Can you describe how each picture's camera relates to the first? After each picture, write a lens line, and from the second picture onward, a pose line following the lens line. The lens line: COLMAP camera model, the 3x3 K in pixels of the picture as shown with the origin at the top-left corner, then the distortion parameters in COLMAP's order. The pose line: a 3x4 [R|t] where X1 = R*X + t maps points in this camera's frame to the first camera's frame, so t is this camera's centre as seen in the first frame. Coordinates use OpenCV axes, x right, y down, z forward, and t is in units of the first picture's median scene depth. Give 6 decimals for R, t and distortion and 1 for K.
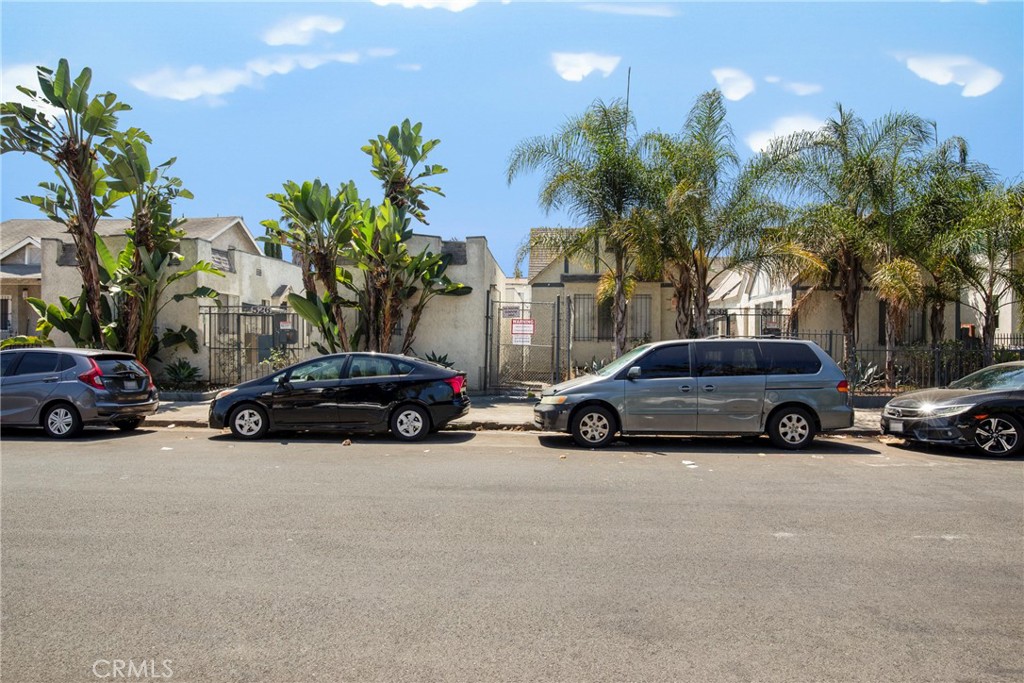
lens RADIAL K [[591.0, 0, 507.4], [0, 591.0, 338.8], [0, 0, 1]] dist [-0.002115, 0.000889]
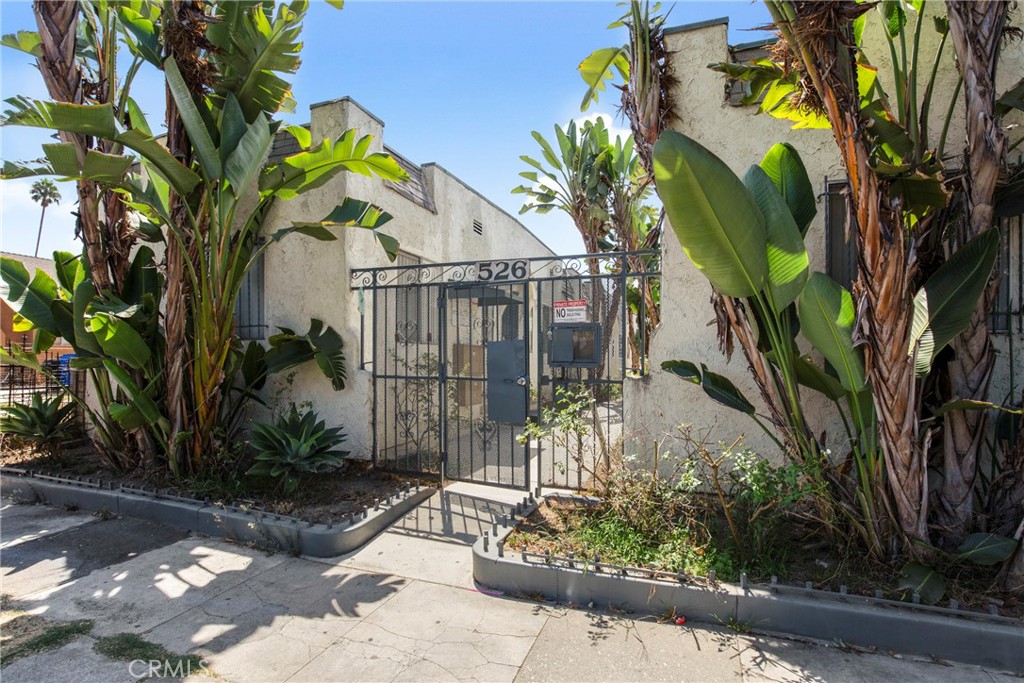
lens RADIAL K [[477.9, 0, 513.1], [0, 477.9, 347.0], [0, 0, 1]] dist [-0.002635, -0.000496]
pose [[0.964990, -0.003409, -0.262264, -0.333296], [-0.004669, 0.999534, -0.030174, 0.005658], [0.262245, 0.030342, 0.964524, 0.721733]]
